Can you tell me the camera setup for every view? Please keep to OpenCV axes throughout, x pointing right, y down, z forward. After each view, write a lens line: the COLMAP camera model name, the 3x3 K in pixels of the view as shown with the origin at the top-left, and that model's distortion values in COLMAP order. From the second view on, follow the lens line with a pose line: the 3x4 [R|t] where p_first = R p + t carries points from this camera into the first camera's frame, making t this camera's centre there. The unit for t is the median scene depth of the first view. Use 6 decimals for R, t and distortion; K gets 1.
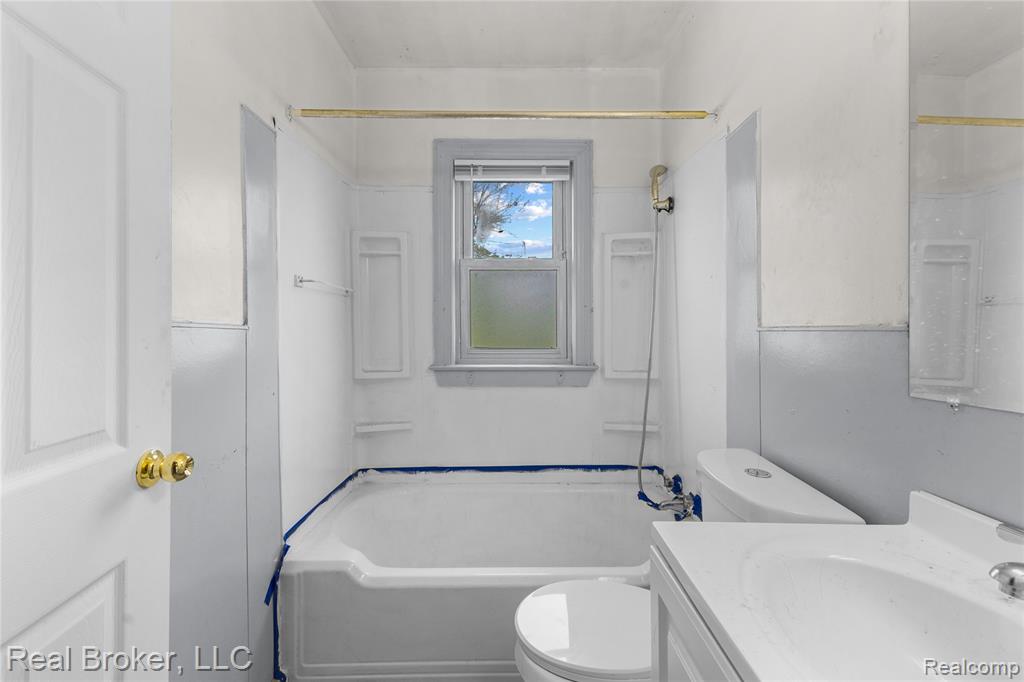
lens RADIAL K [[442.9, 0, 513.9], [0, 442.9, 332.0], [0, 0, 1]] dist [0.002988, 0.000637]
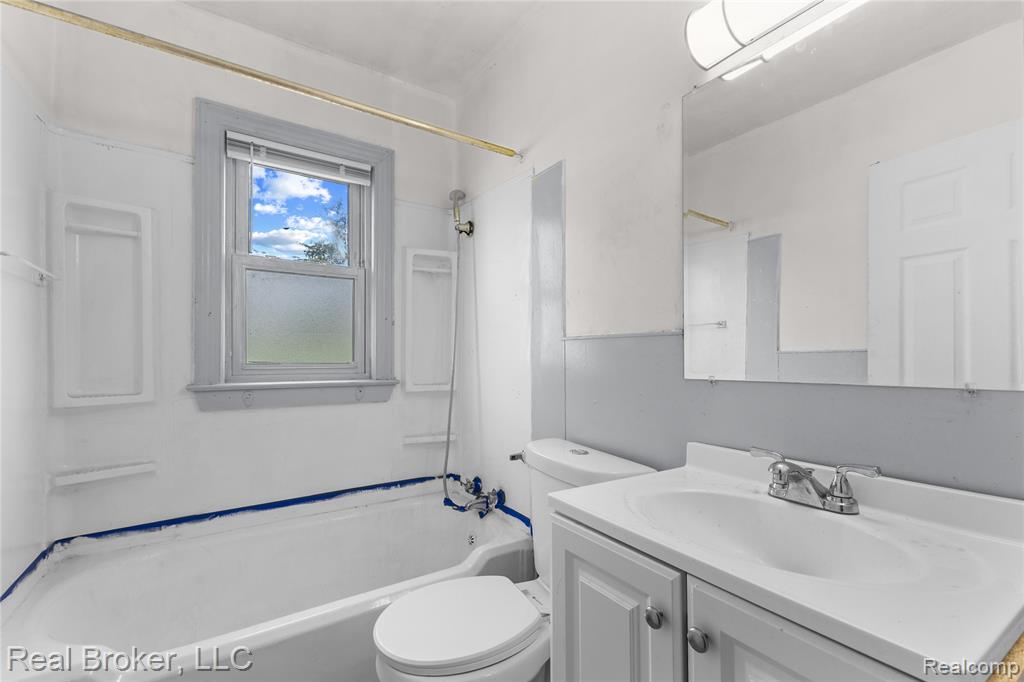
lens RADIAL K [[442.9, 0, 520.4], [0, 442.9, 352.3], [0, 0, 1]] dist [0.002988, 0.000637]
pose [[0.833976, 0.006202, 0.551766, -0.132691], [-0.000113, 0.999939, -0.011069, 0.026556], [-0.551800, 0.009169, 0.833926, 0.028885]]
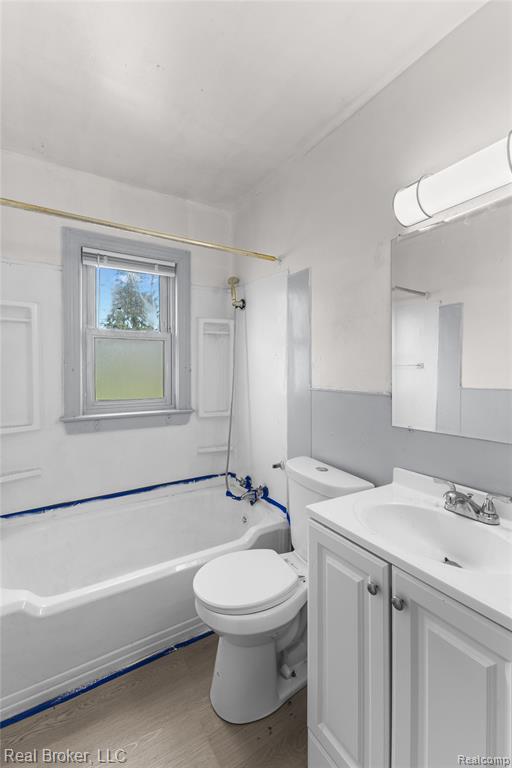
lens RADIAL K [[332.2, 0, 257.3], [0, 332.2, 372.9], [0, 0, 1]] dist [0.002988, 0.000637]
pose [[0.852757, -0.003640, 0.522295, -0.204444], [0.001303, 0.999987, 0.004841, -0.047877], [-0.522306, -0.003448, 0.852751, -0.027203]]
